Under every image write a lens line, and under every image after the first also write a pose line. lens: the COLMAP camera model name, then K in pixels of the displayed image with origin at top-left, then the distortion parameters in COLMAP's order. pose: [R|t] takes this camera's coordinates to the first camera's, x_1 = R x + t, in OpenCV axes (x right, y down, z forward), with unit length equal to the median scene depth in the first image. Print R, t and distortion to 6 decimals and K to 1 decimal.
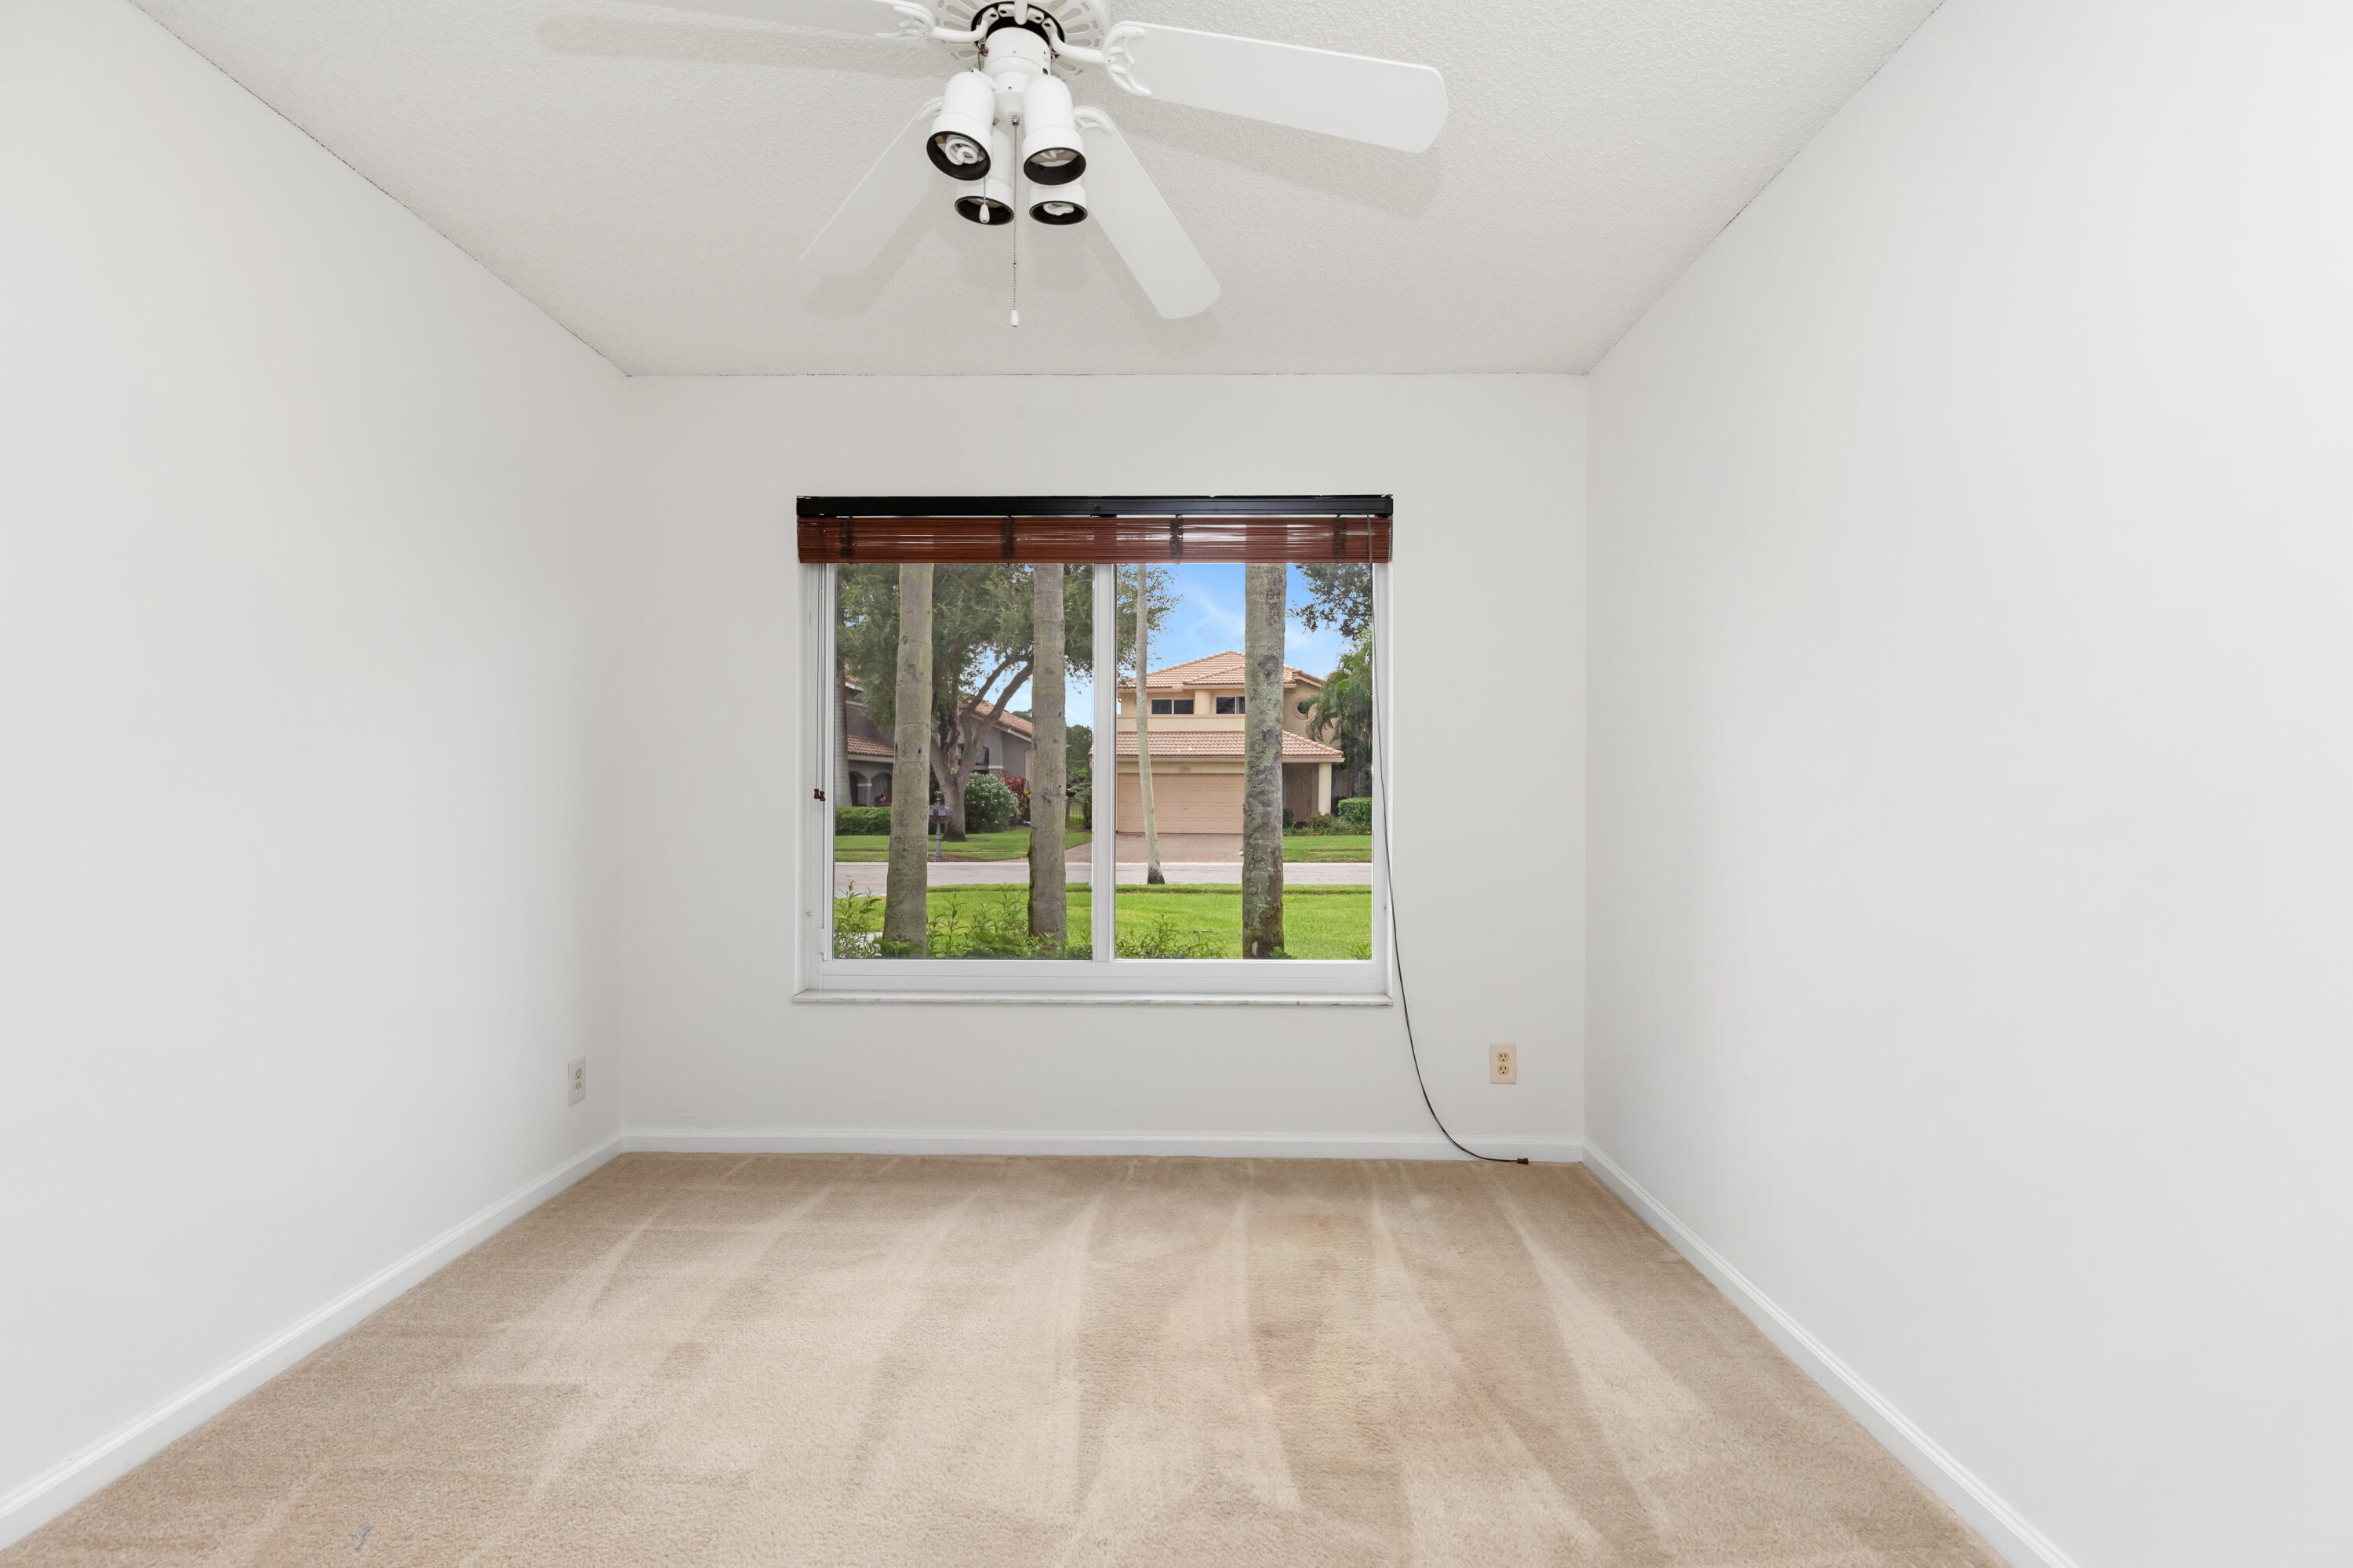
lens RADIAL K [[1095.8, 0, 1172.2], [0, 1095.8, 778.8], [0, 0, 1]] dist [0.012912, -0.002659]
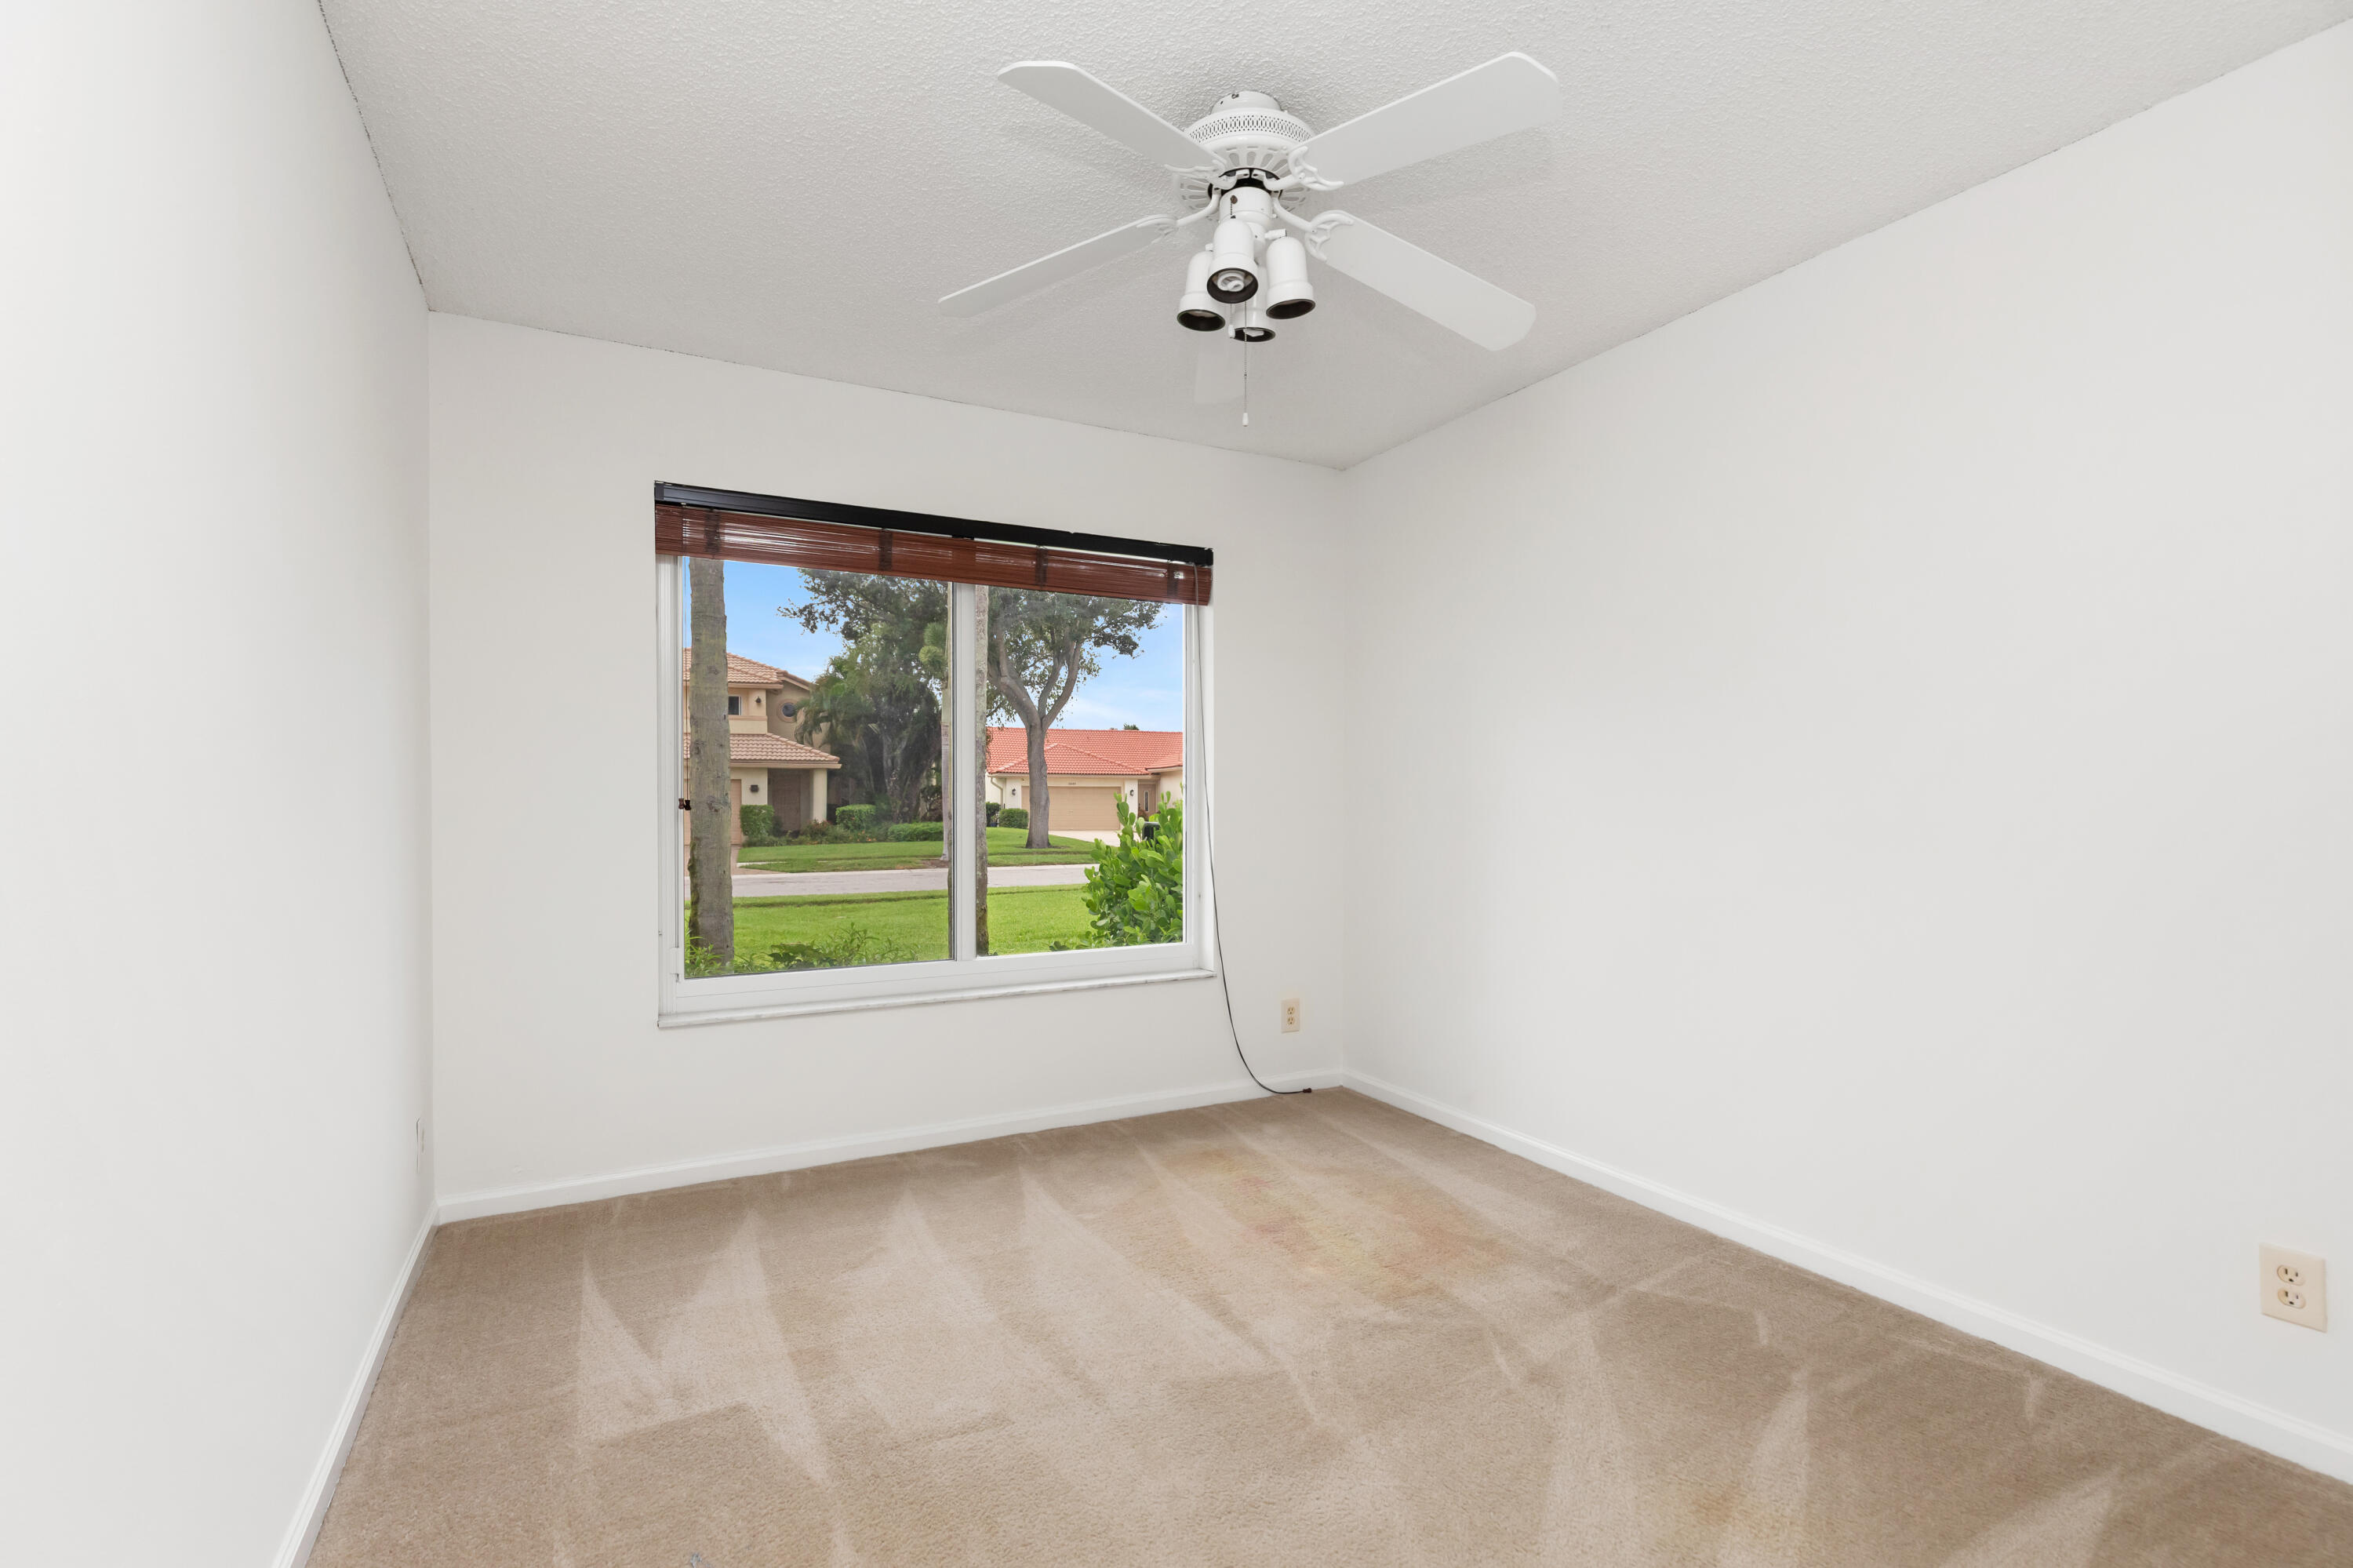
lens RADIAL K [[1095.8, 0, 1194.1], [0, 1095.8, 795.9], [0, 0, 1]] dist [0.012912, -0.002659]
pose [[0.873834, -0.004814, 0.486200, -0.402175], [0.000143, 0.999953, 0.009645, -0.001446], [-0.486224, -0.008358, 0.873794, -0.030832]]
